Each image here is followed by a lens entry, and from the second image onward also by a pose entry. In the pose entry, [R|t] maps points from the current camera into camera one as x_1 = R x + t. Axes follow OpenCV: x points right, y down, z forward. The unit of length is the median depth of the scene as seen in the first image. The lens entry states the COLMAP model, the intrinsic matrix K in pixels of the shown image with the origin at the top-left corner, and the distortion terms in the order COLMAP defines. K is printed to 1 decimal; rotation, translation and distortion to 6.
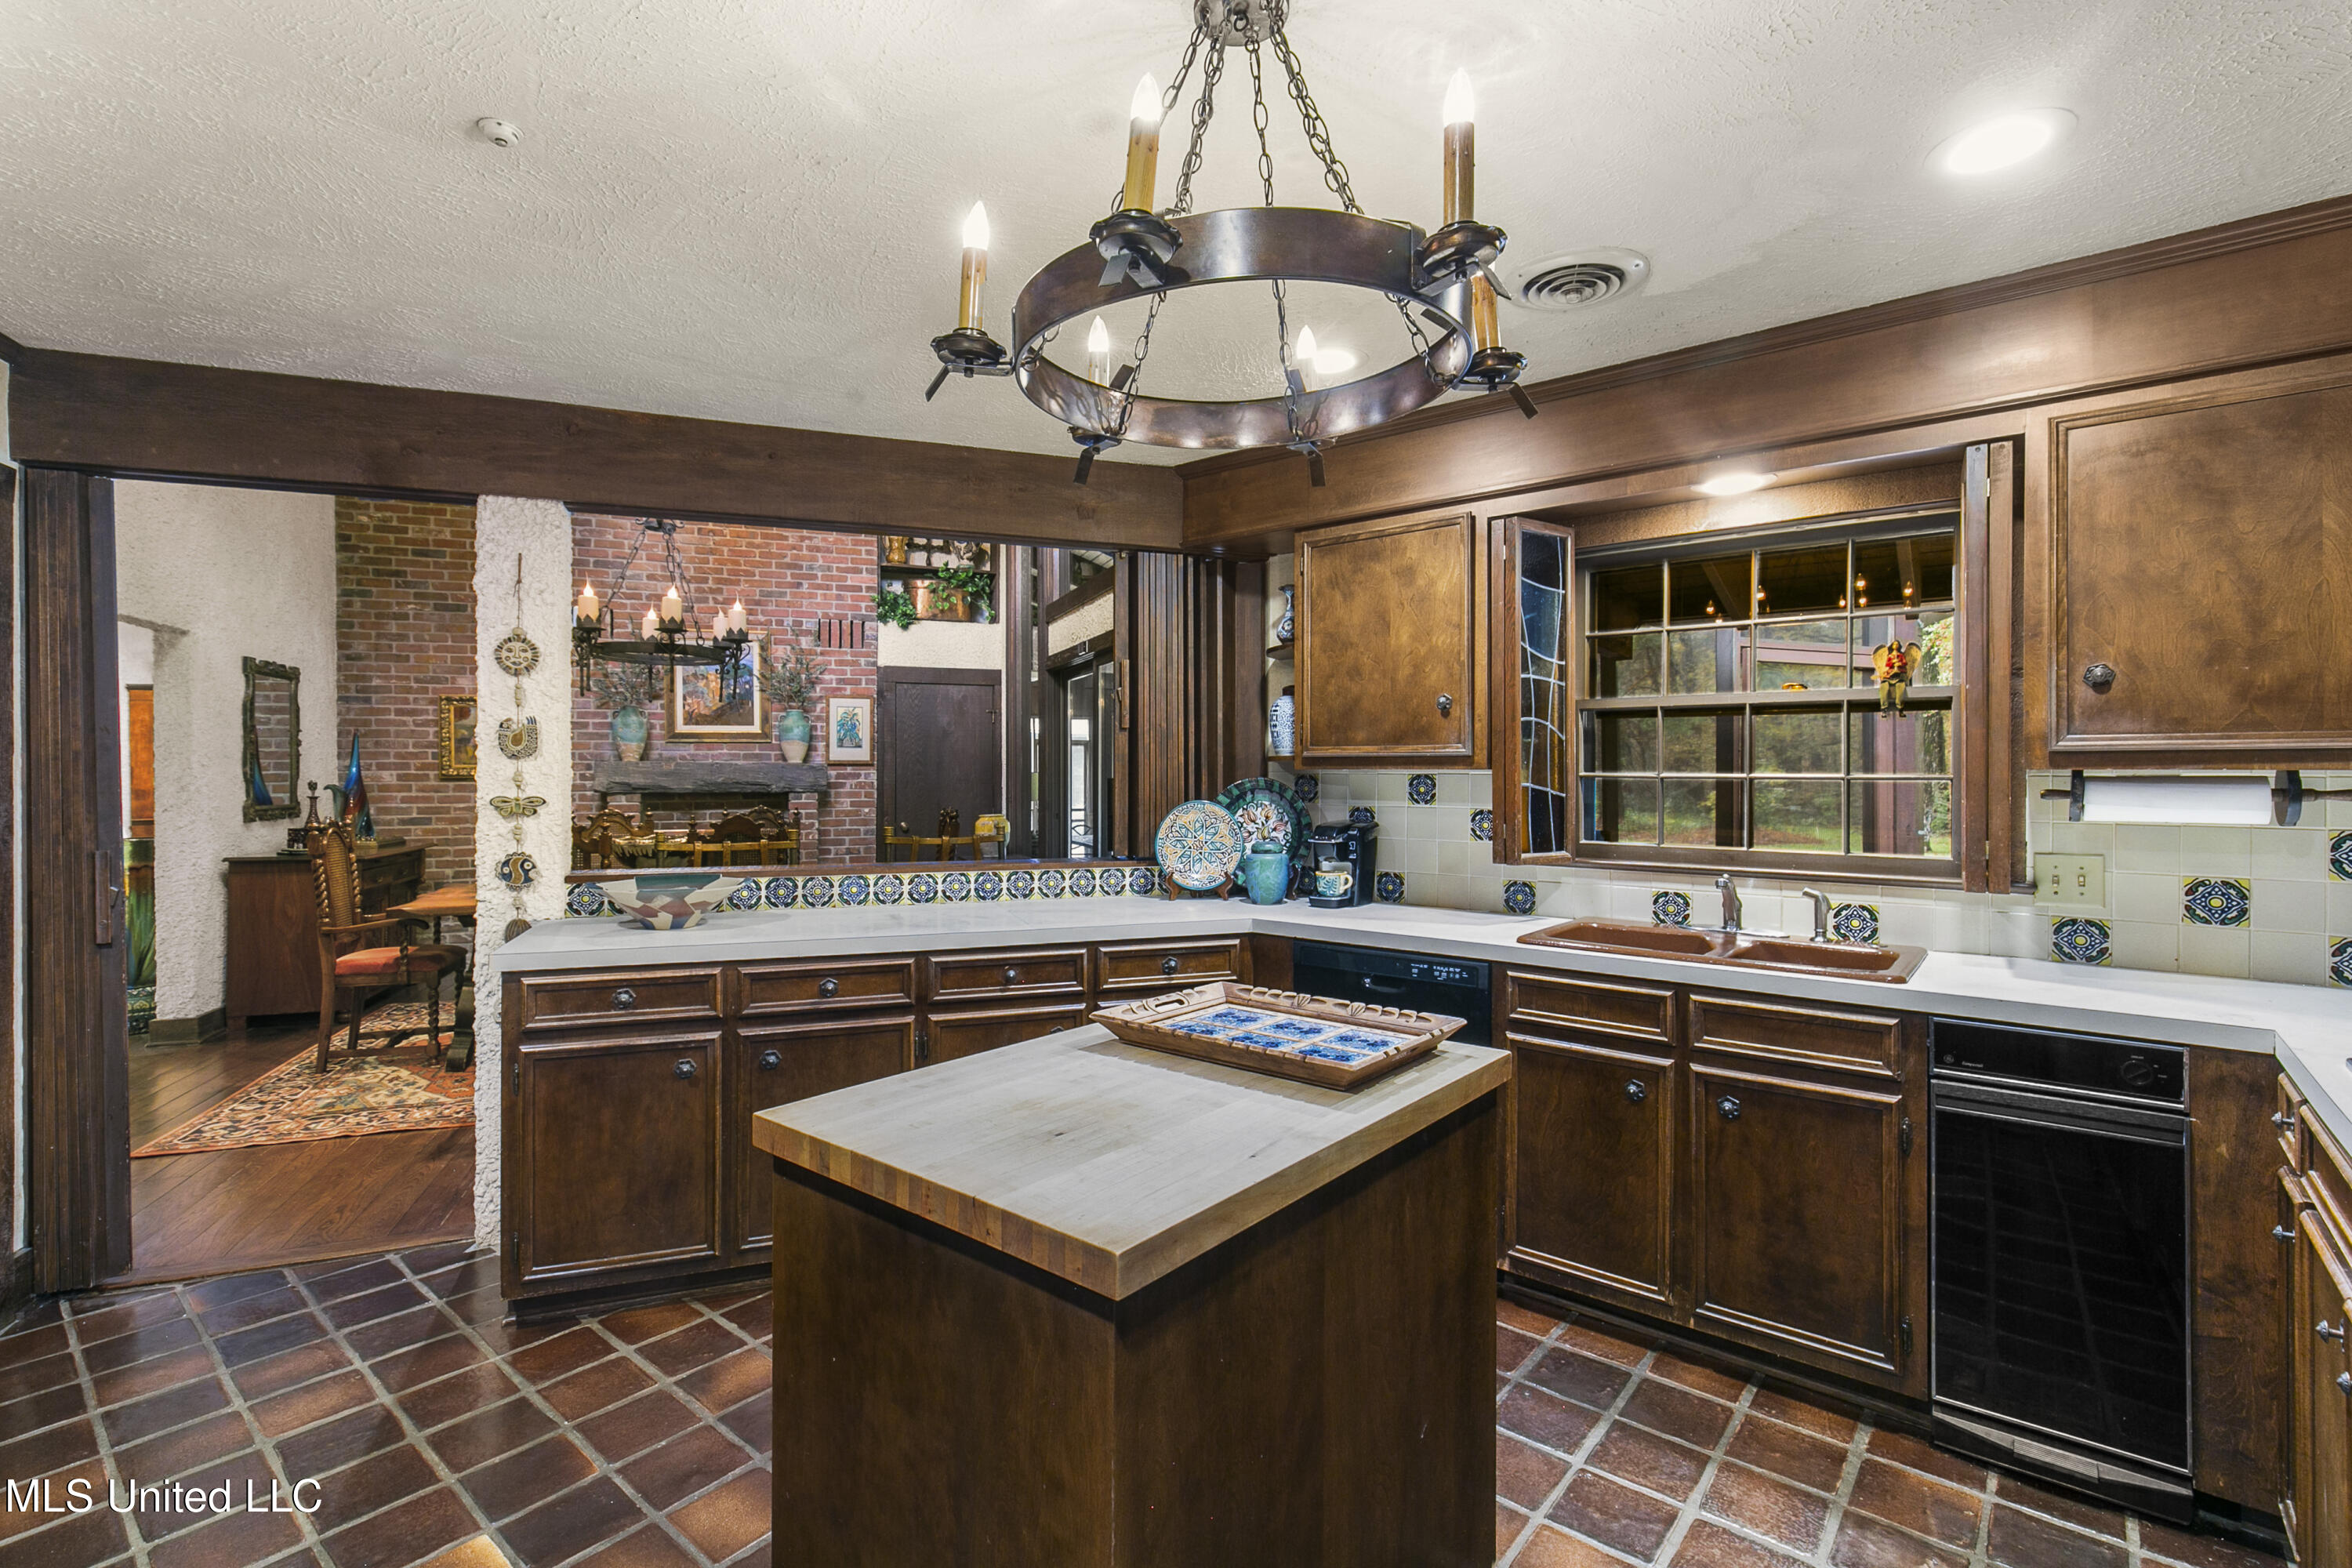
lens RADIAL K [[1059.4, 0, 1158.5], [0, 1059.4, 776.2], [0, 0, 1]] dist [0.004006, 0.000480]
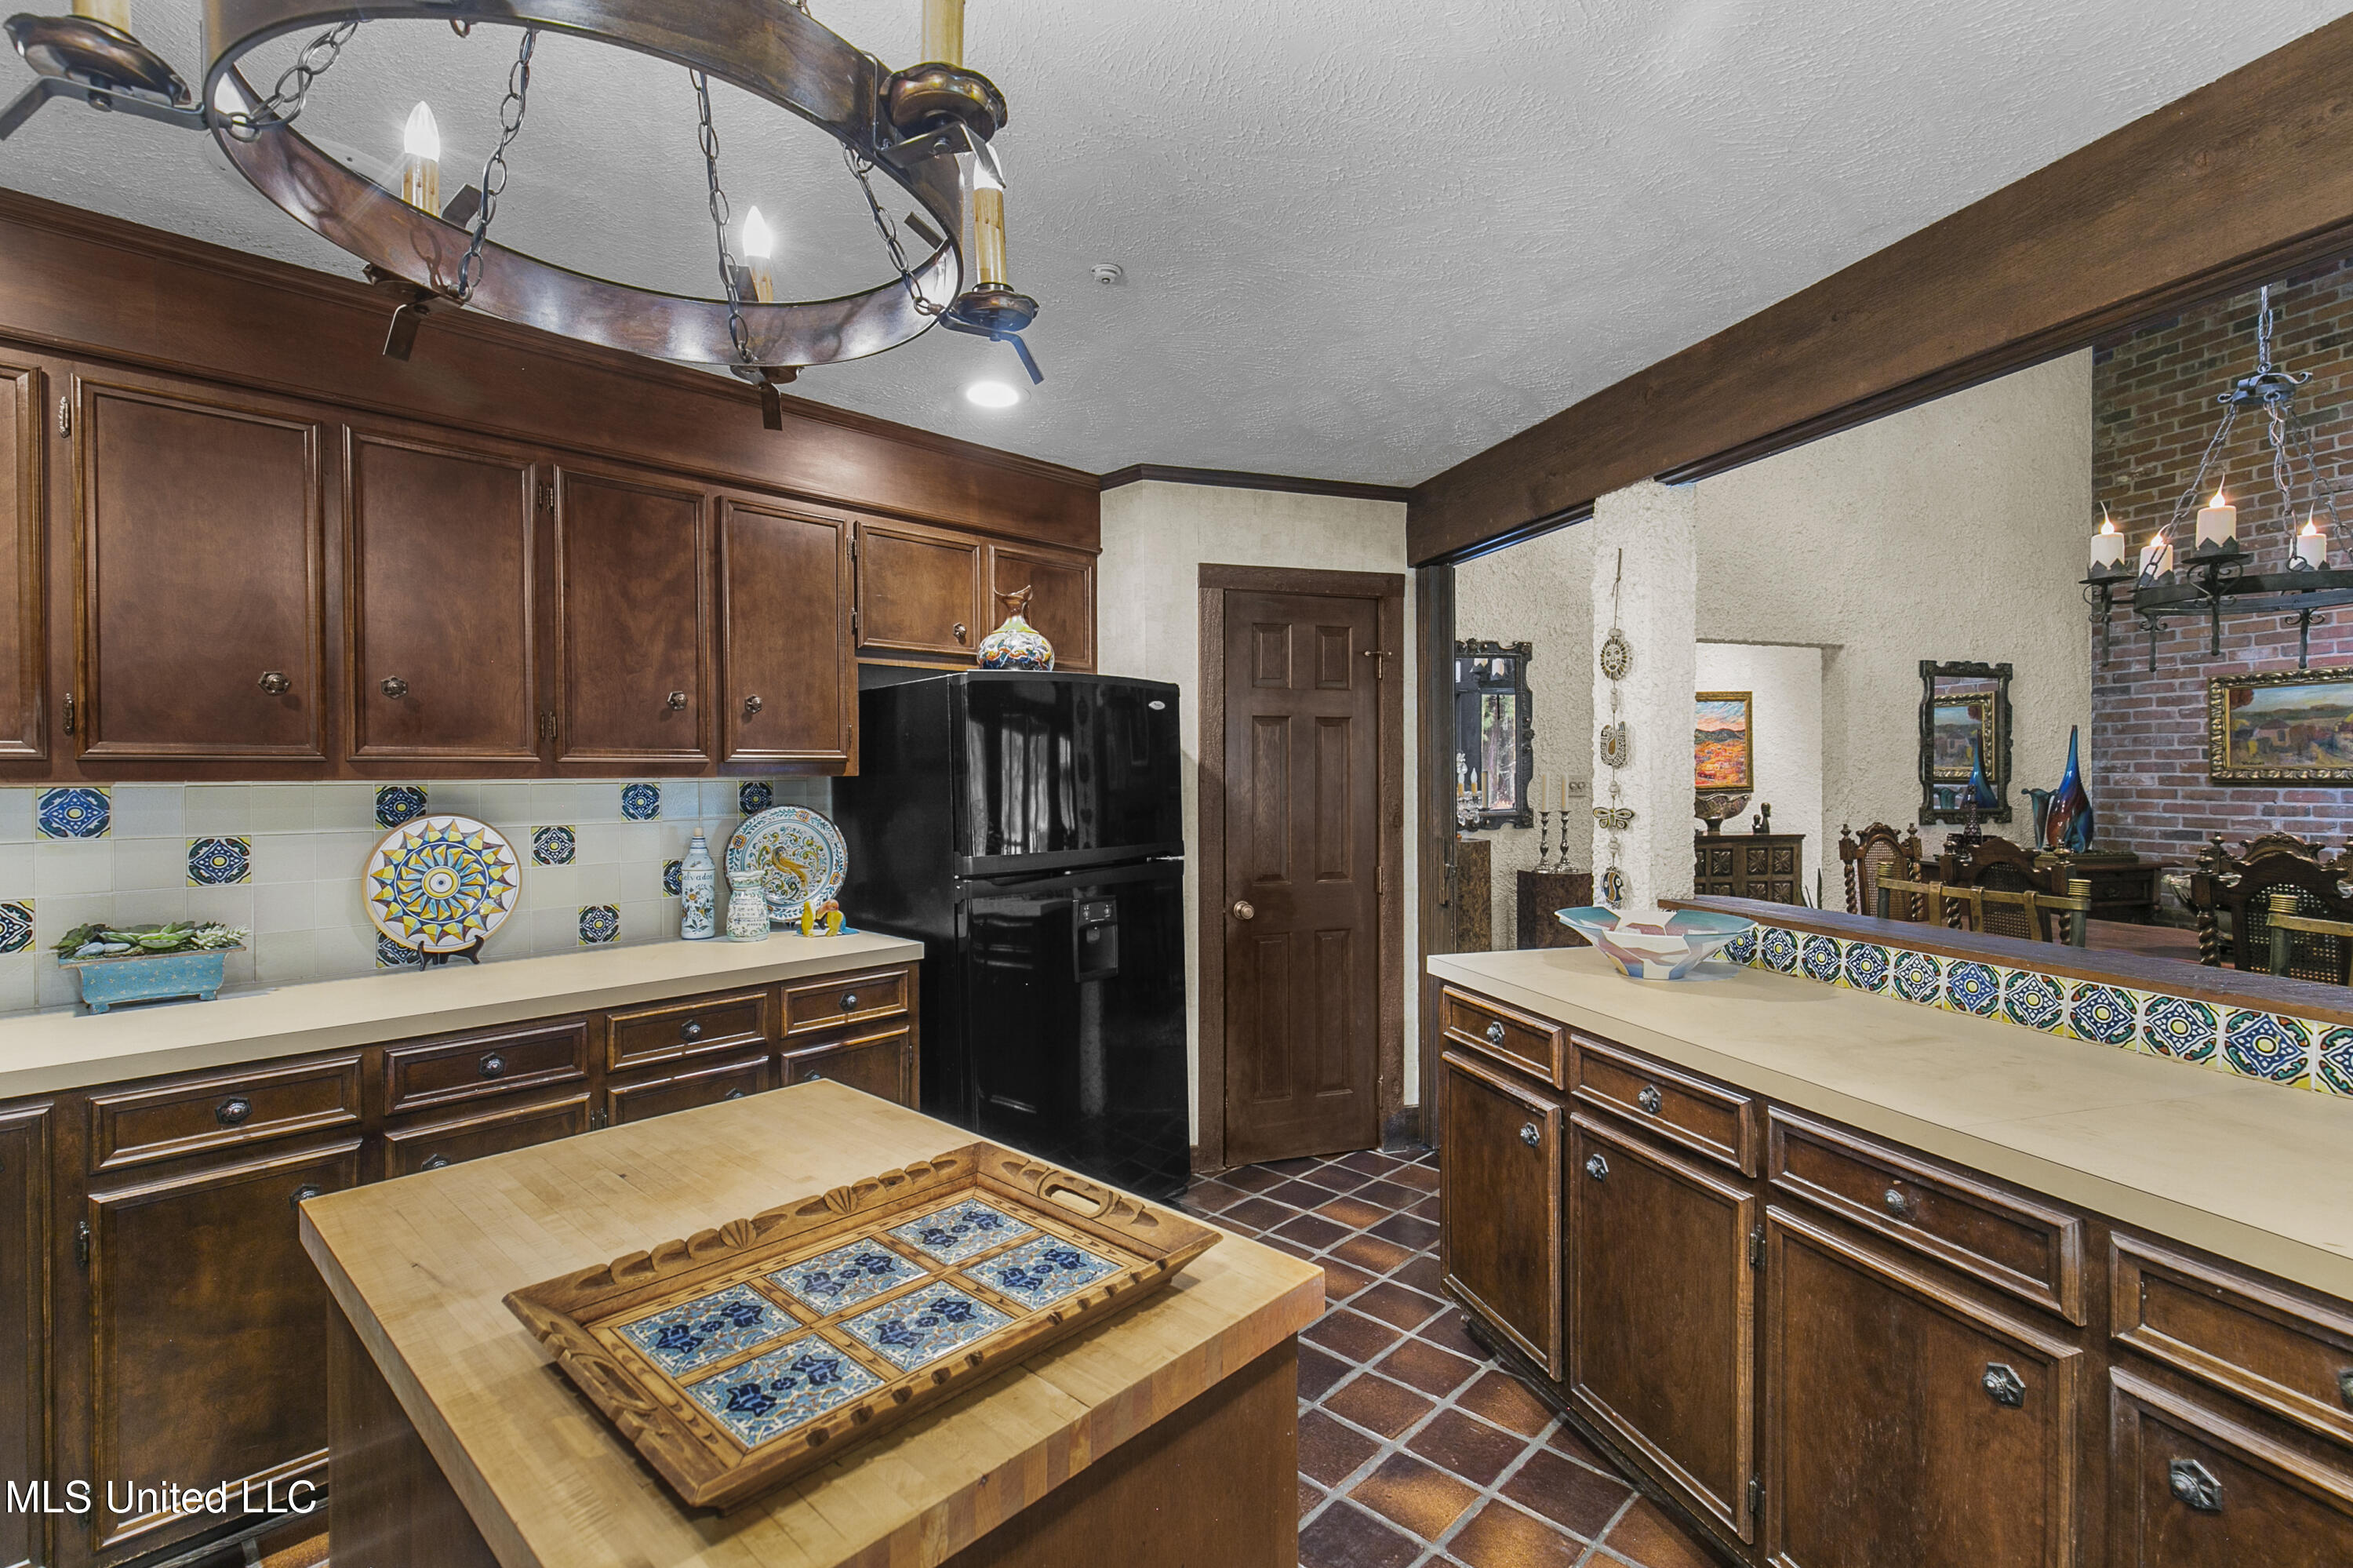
lens RADIAL K [[1059.9, 0, 1173.8], [0, 1059.9, 784.7], [0, 0, 1]] dist [0.004006, 0.000480]
pose [[-0.044209, 0.013216, -0.998935, 0.334178], [-0.001769, 0.999910, 0.013307, -0.012300], [0.999021, 0.002355, -0.044182, 0.612874]]
